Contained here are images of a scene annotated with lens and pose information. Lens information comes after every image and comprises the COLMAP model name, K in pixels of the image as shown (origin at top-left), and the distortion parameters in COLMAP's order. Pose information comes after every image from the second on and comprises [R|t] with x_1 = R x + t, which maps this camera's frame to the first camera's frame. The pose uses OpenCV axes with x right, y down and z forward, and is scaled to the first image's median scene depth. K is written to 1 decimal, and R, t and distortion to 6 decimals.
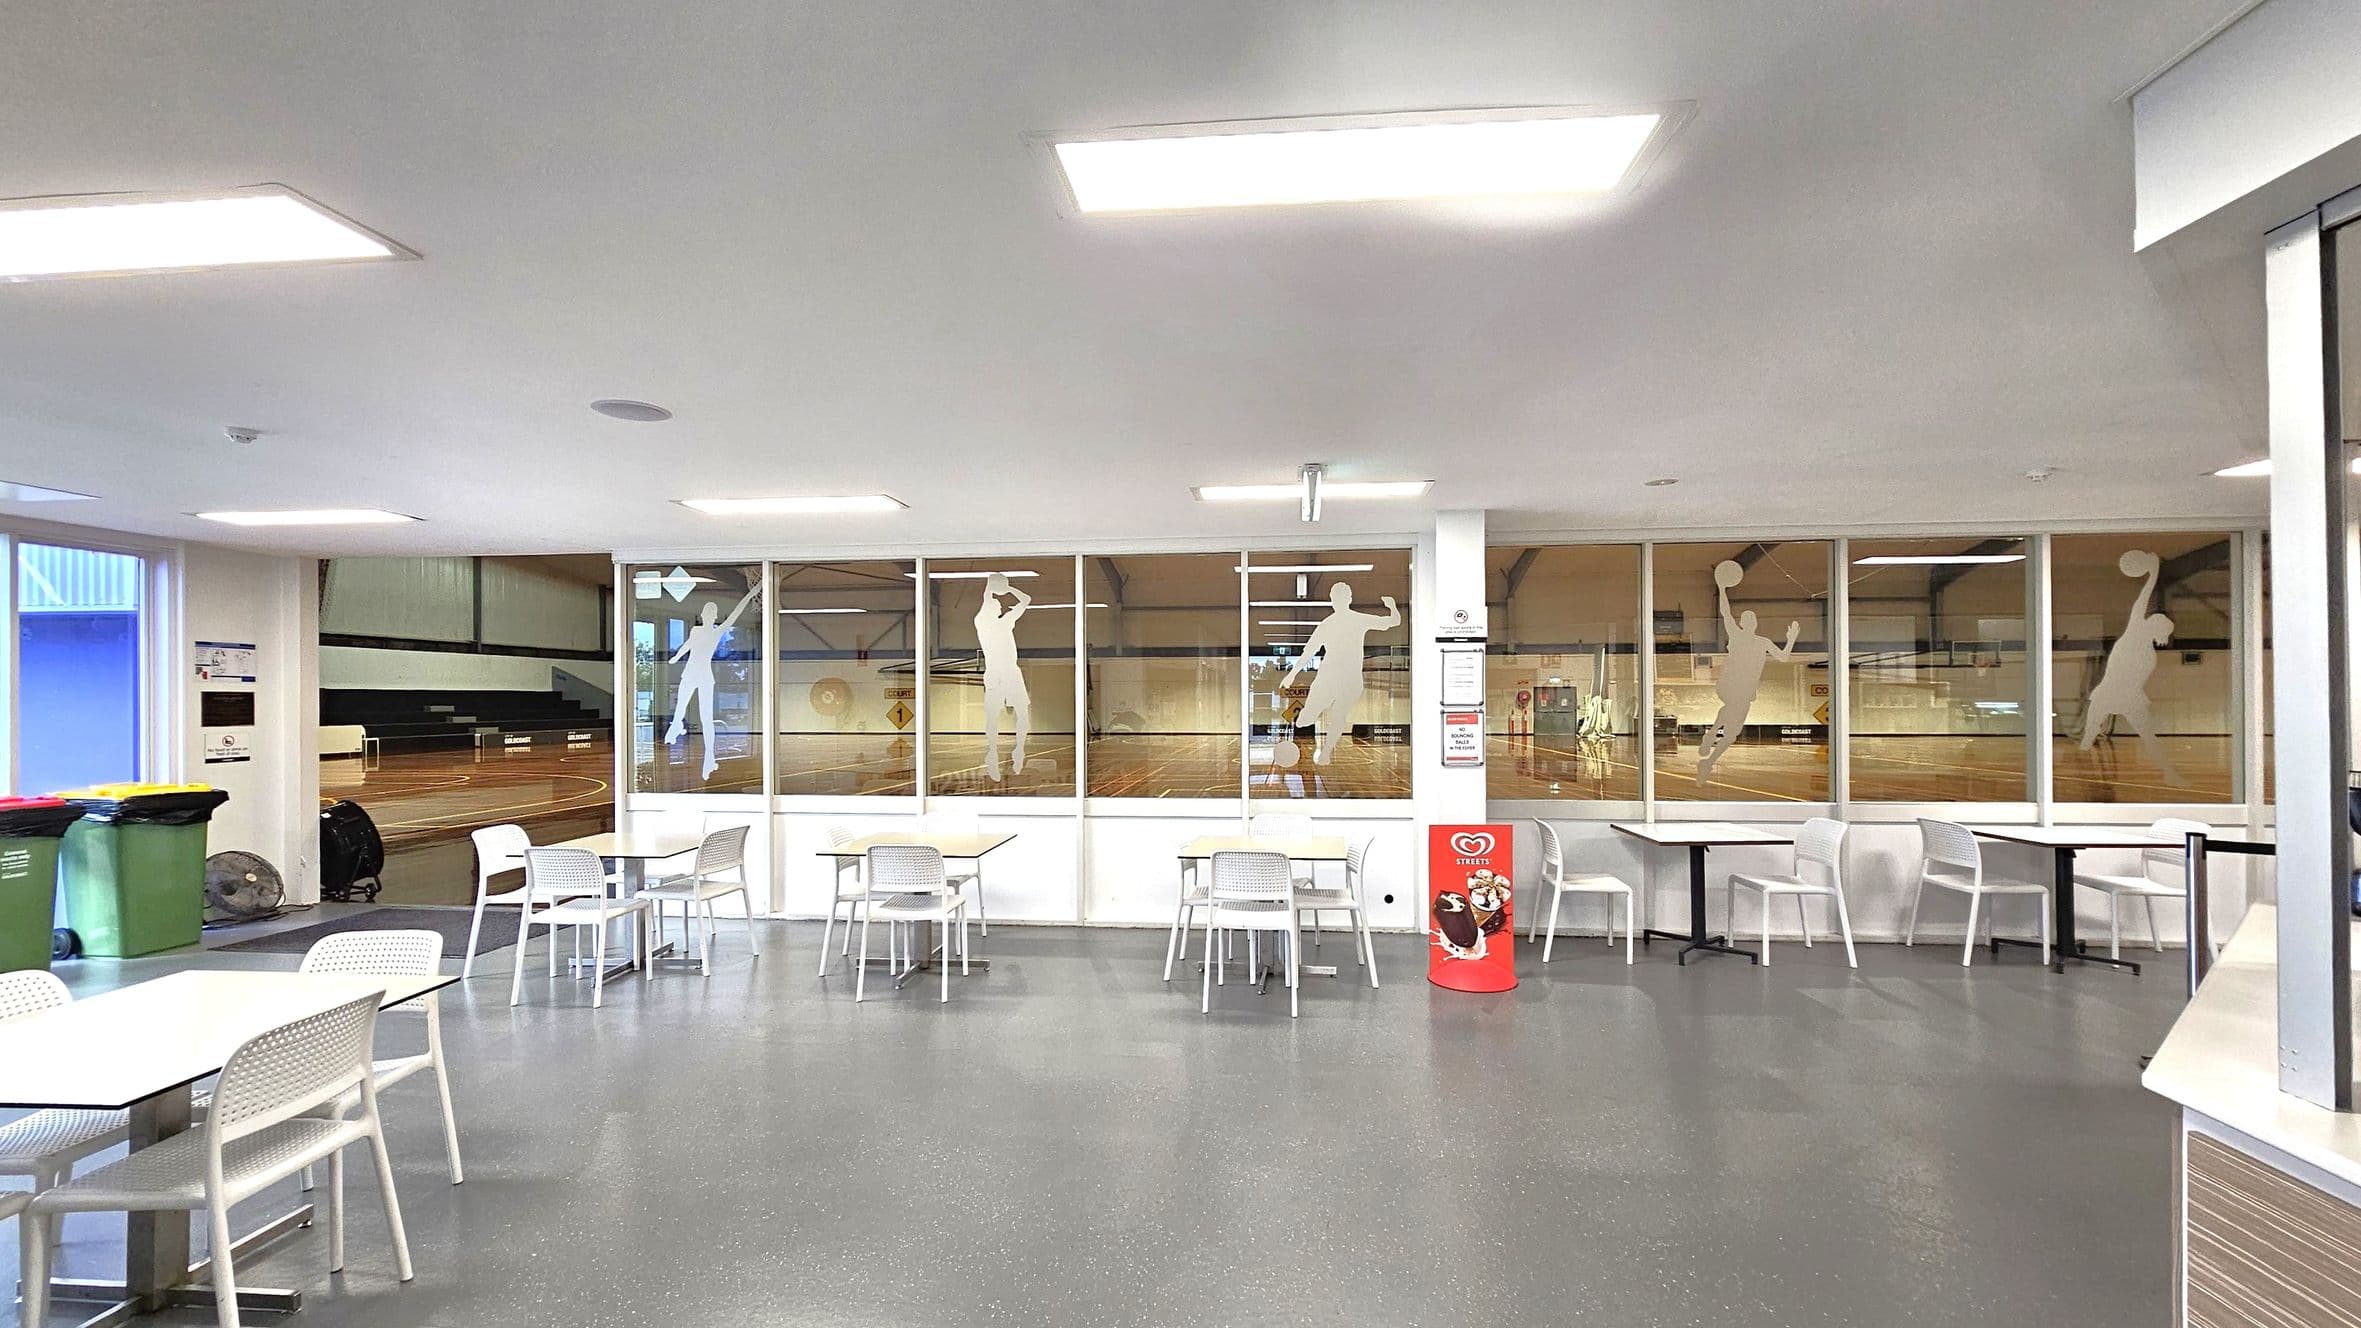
lens RADIAL K [[823.9, 0, 1220.1], [0, 823.9, 702.6], [0, 0, 1]] dist [0.029188, 0.000019]
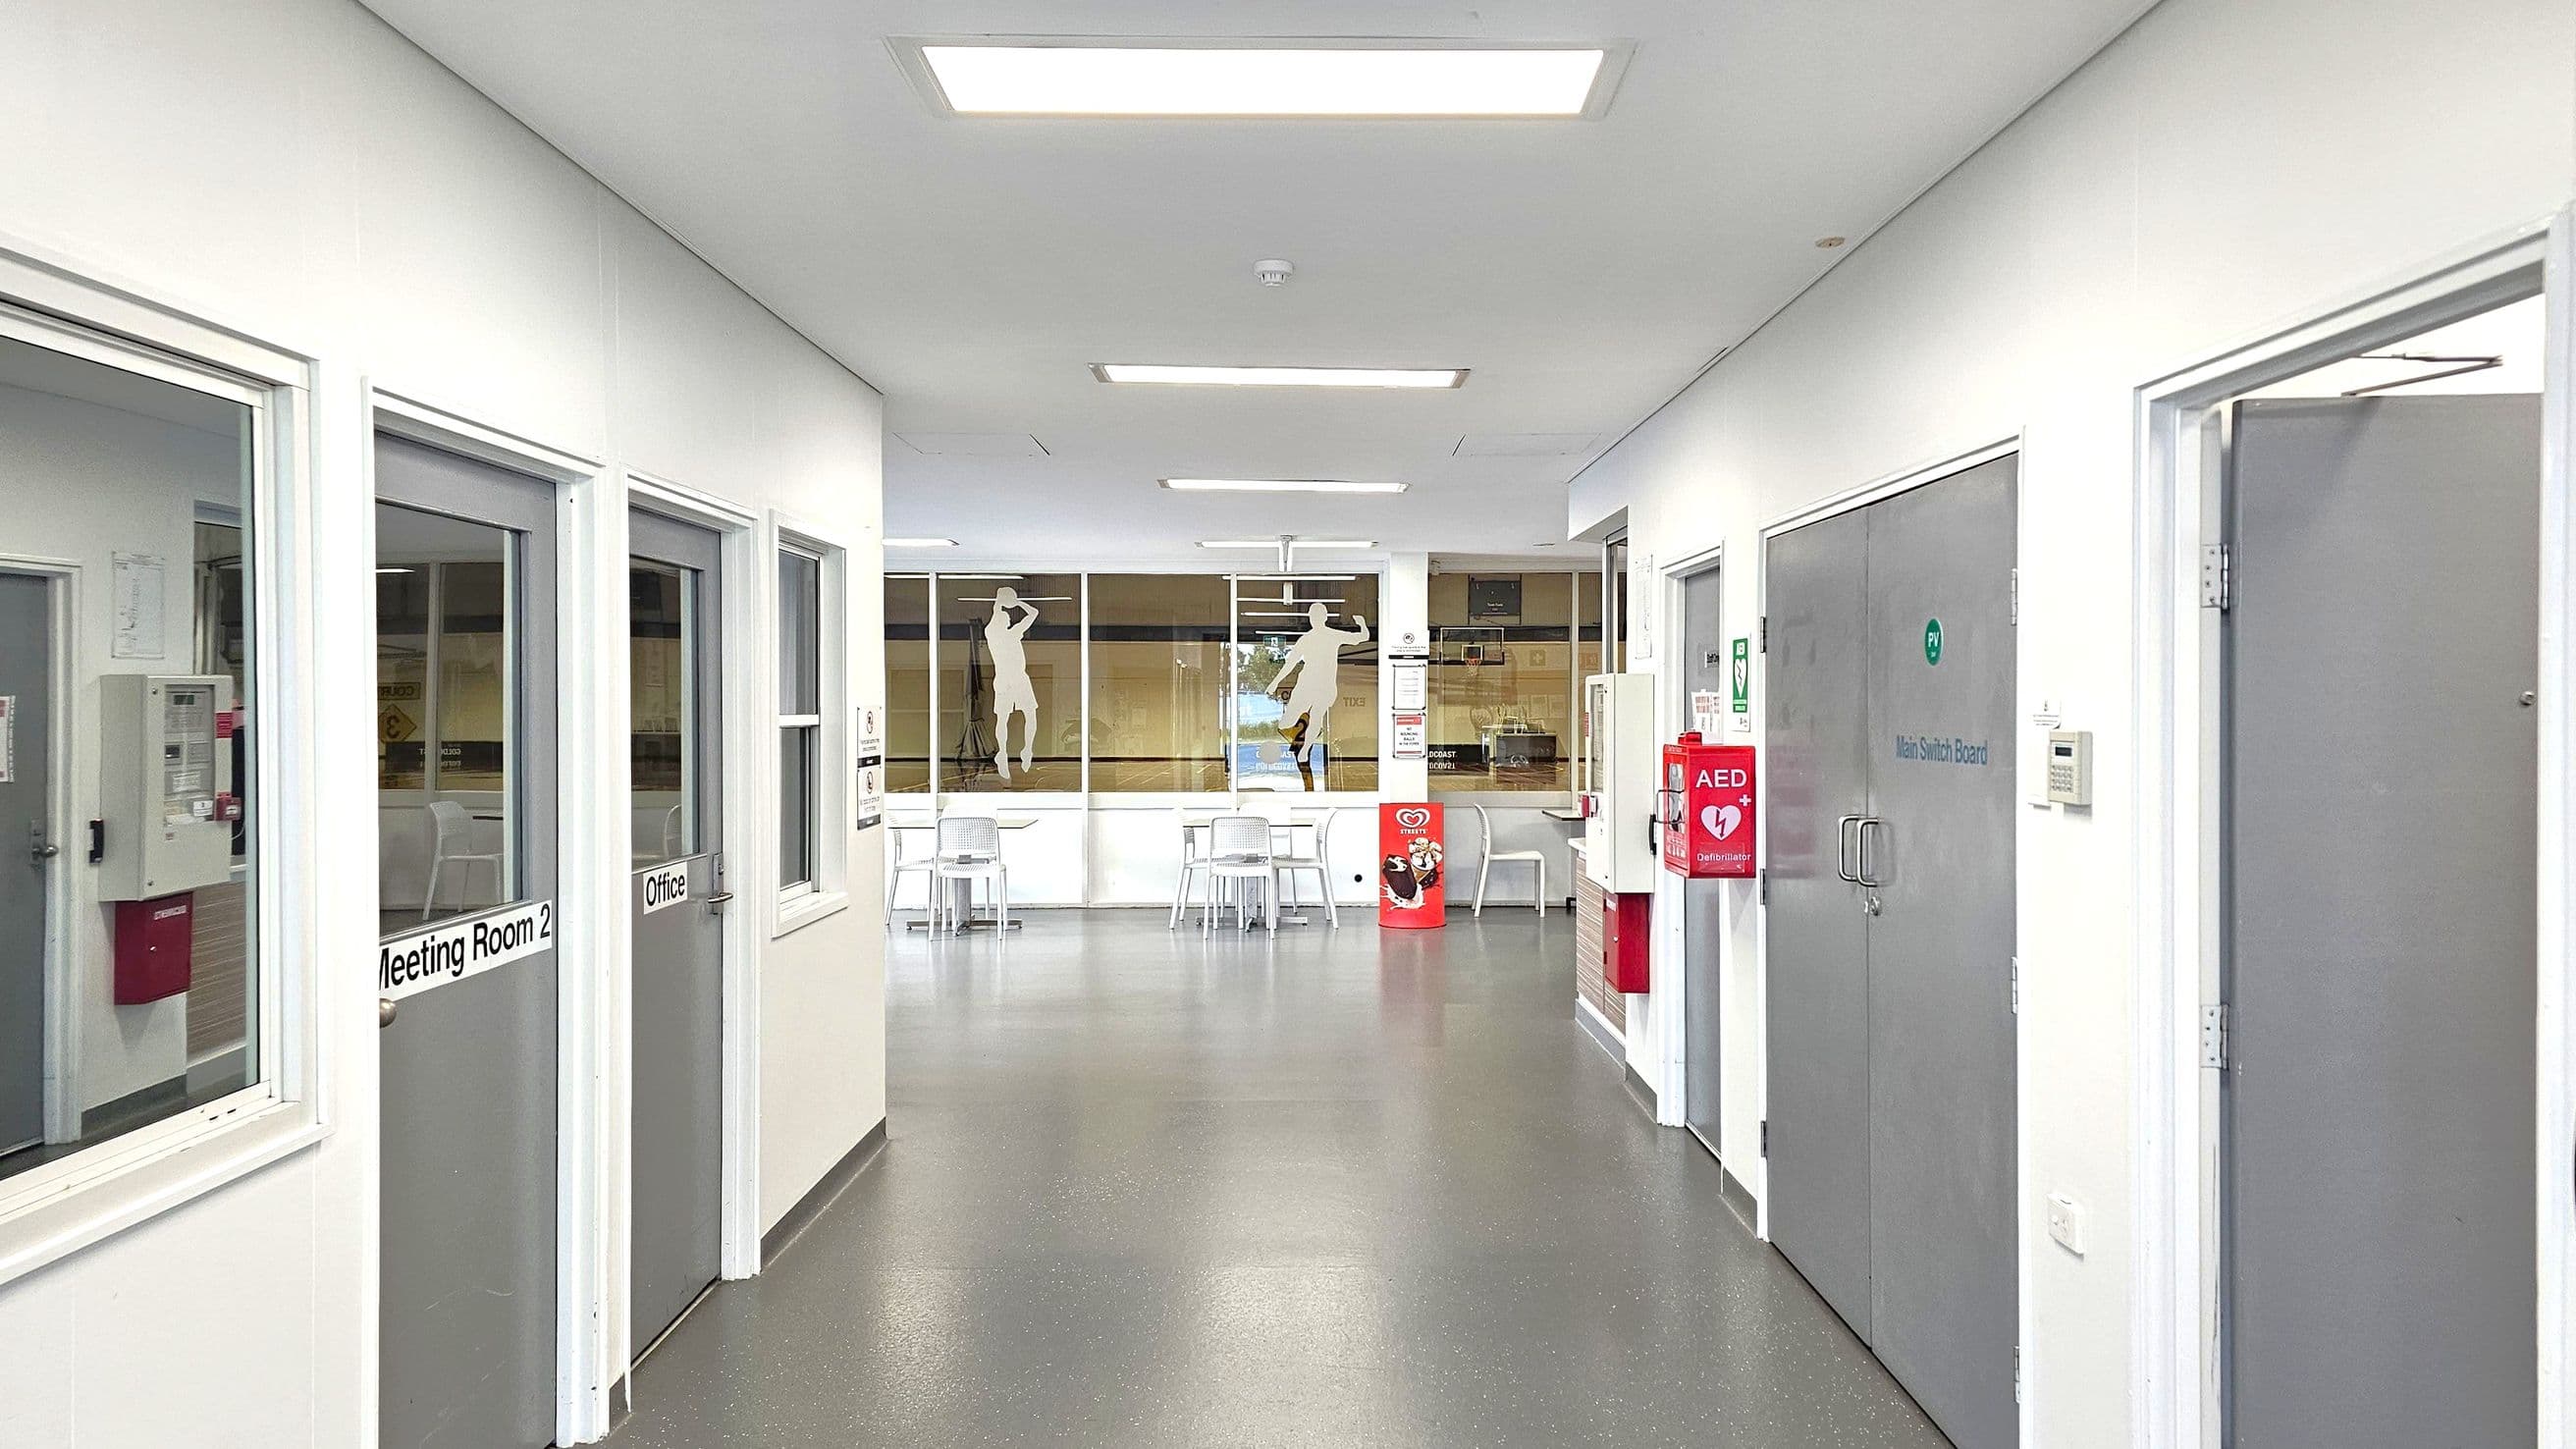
lens RADIAL K [[1464.2, 0, 1288.0], [0, 1464.2, 724.5], [0, 0, 1]] dist [0.237754, 0.000191]
pose [[0.997337, 0.002701, 0.072875, -0.045378], [-0.003362, 0.999954, 0.008948, 0.005779], [-0.072848, -0.009169, 0.997301, -1.056104]]
